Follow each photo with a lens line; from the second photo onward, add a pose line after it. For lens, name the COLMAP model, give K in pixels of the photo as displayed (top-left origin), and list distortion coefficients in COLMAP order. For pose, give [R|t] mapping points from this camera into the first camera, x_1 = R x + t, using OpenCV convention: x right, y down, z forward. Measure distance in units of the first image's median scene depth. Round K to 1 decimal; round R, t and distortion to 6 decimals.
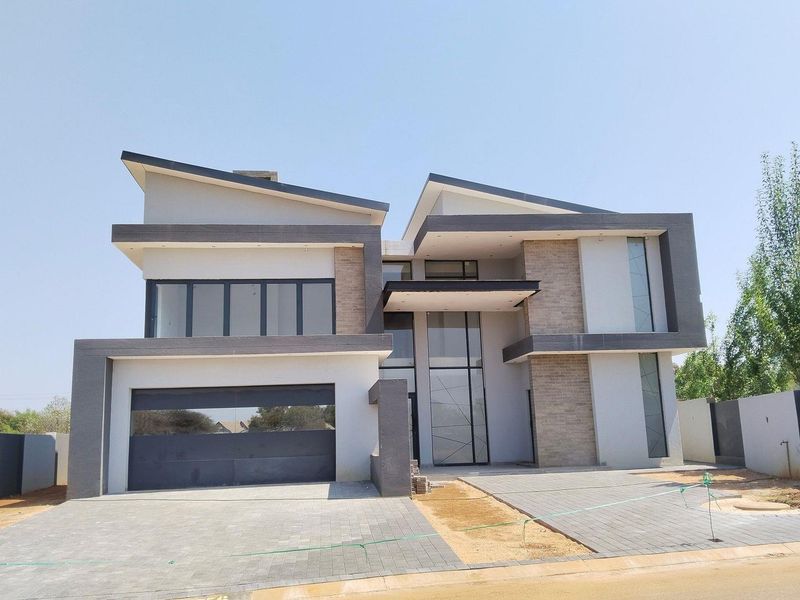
lens RADIAL K [[710.6, 0, 402.8], [0, 710.6, 308.9], [0, 0, 1]] dist [0.110268, -0.227358]
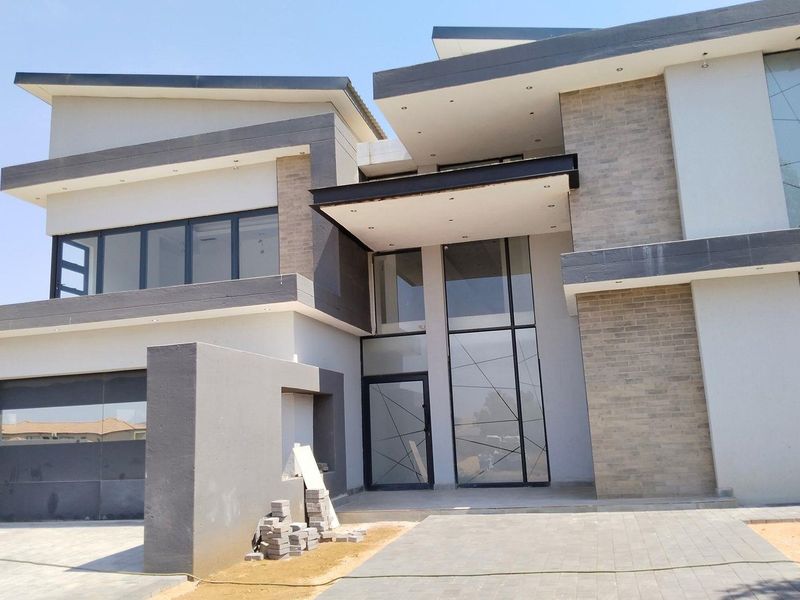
lens RADIAL K [[710.6, 0, 402.8], [0, 710.6, 308.9], [0, 0, 1]] dist [0.110268, -0.227358]
pose [[0.928344, -0.075183, -0.364039, 0.251412], [0.080505, 0.996754, -0.000556, 0.064690], [0.362899, -0.028790, 0.931384, 0.427196]]
